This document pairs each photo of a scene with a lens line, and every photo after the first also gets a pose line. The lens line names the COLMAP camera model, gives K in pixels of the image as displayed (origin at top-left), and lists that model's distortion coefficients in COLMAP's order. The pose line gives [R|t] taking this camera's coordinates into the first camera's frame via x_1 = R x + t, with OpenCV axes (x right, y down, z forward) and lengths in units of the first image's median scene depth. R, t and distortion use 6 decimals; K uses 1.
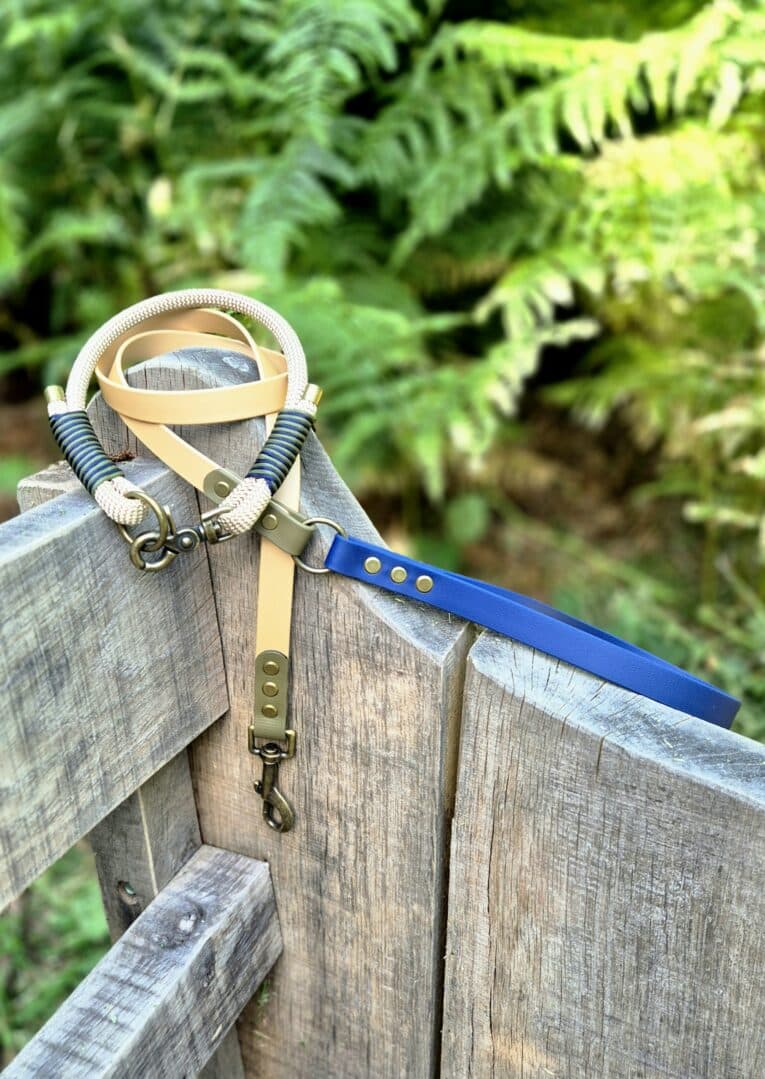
lens RADIAL K [[900.3, 0, 382.5], [0, 900.3, 539.5], [0, 0, 1]] dist [0.005727, -0.066278]
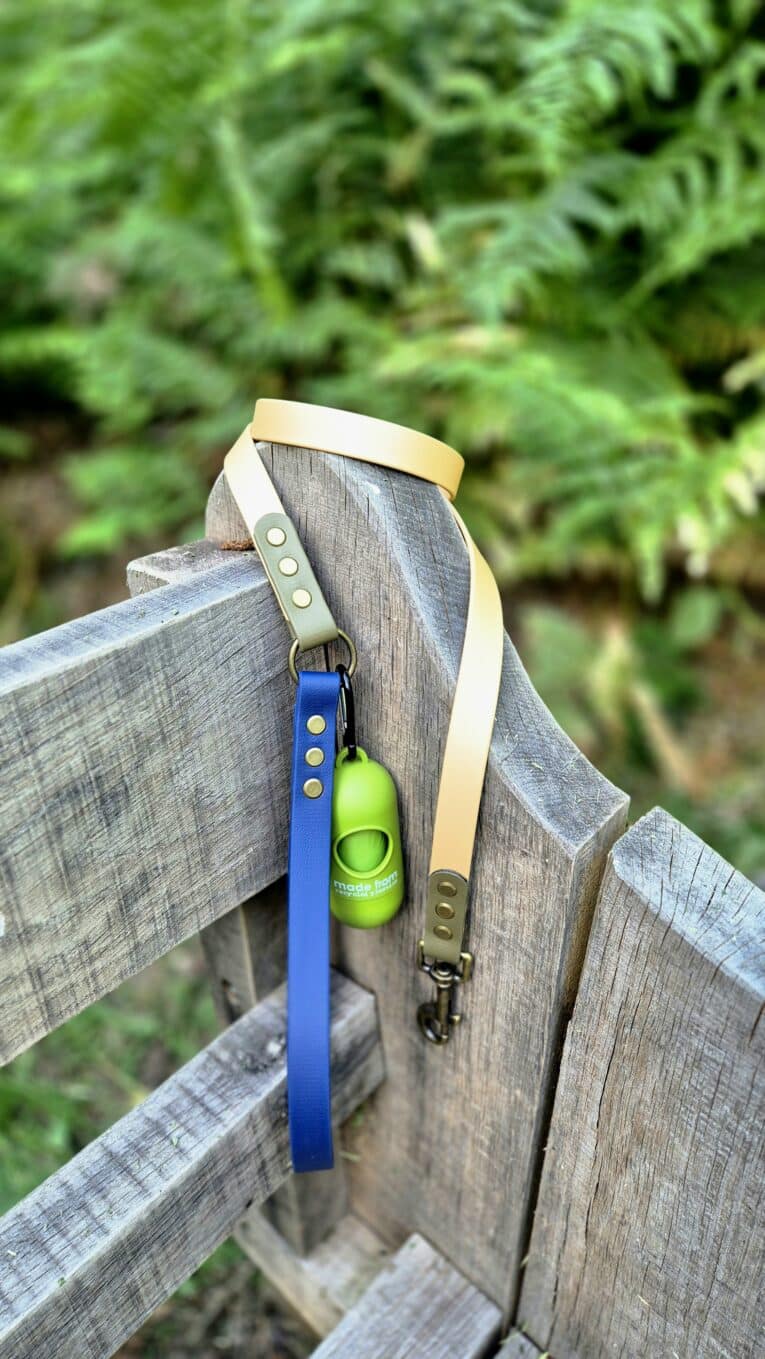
lens RADIAL K [[887.7, 0, 382.3], [0, 887.7, 714.8], [0, 0, 1]] dist [0.003008, -0.037567]
pose [[0.962096, 0.152541, -0.226058, 0.055570], [-0.123405, 0.982725, 0.137924, -0.066391], [0.243192, -0.104799, 0.964300, 0.193694]]
